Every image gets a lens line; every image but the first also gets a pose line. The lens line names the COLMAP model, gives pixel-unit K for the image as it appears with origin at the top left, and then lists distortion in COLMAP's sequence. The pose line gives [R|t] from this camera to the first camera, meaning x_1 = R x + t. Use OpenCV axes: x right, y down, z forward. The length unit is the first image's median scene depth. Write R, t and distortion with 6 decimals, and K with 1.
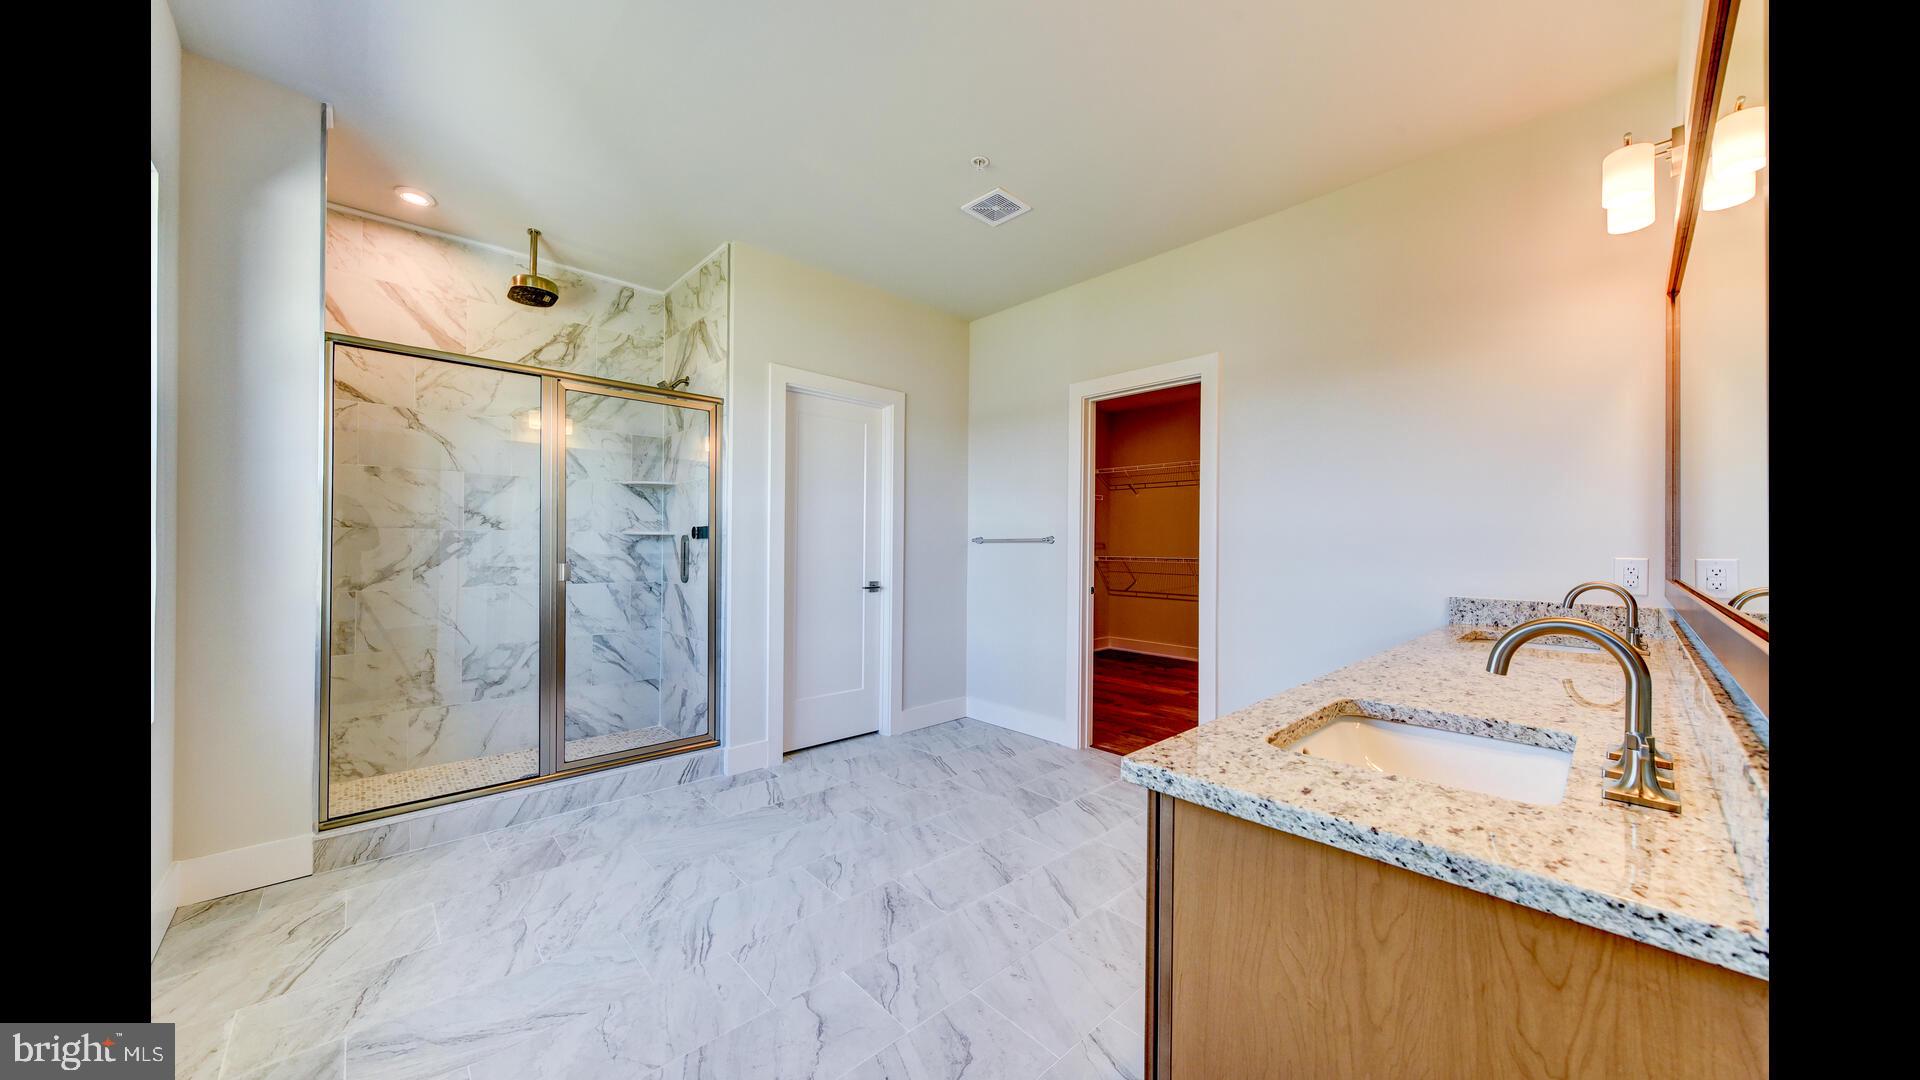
lens RADIAL K [[637.1, 0, 968.5], [0, 637.1, 543.2], [0, 0, 1]] dist [-0.001586, -0.000020]
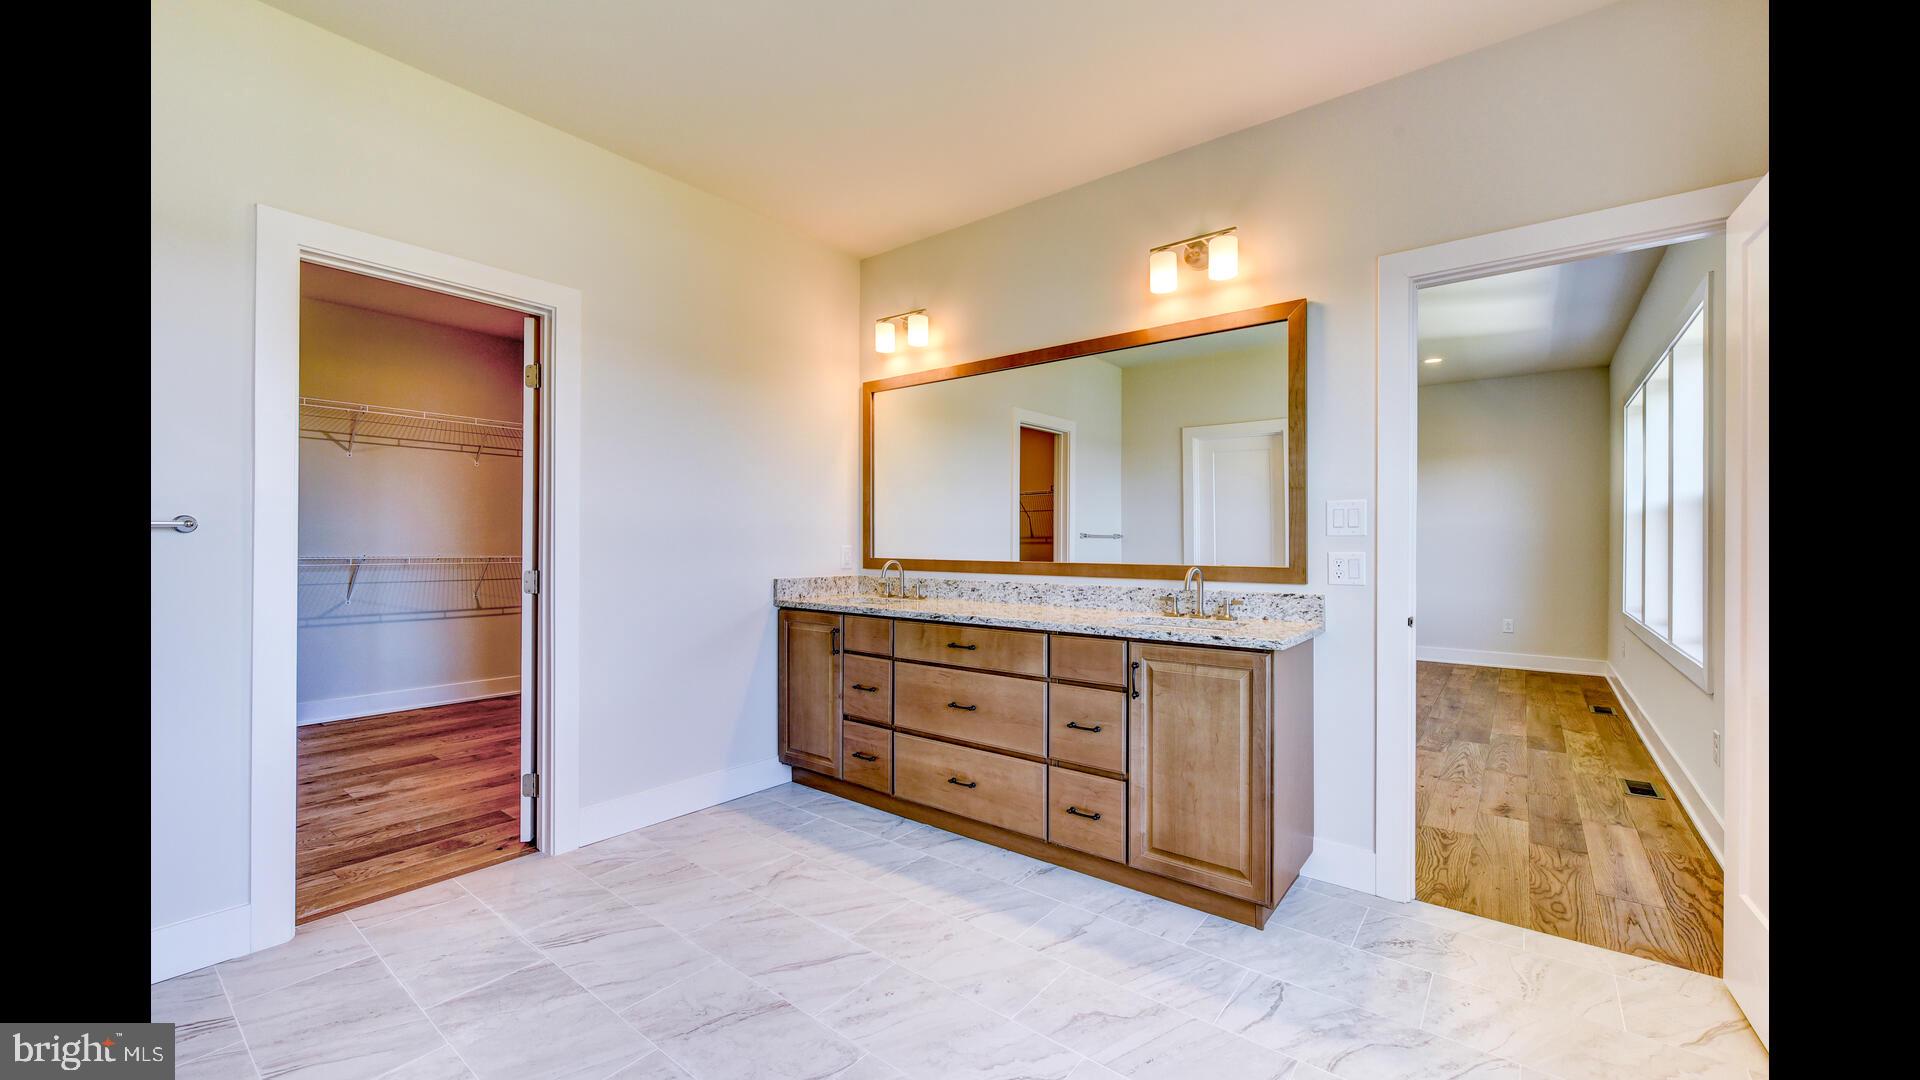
lens RADIAL K [[695.5, 0, 968.7], [0, 695.5, 547.2], [0, 0, 1]] dist [-0.000091, -0.000006]
pose [[-0.140755, -0.003425, 0.990039, -0.763937], [-0.008214, 0.999964, 0.002291, 0.009556], [-0.990010, -0.007809, -0.140778, 0.931251]]
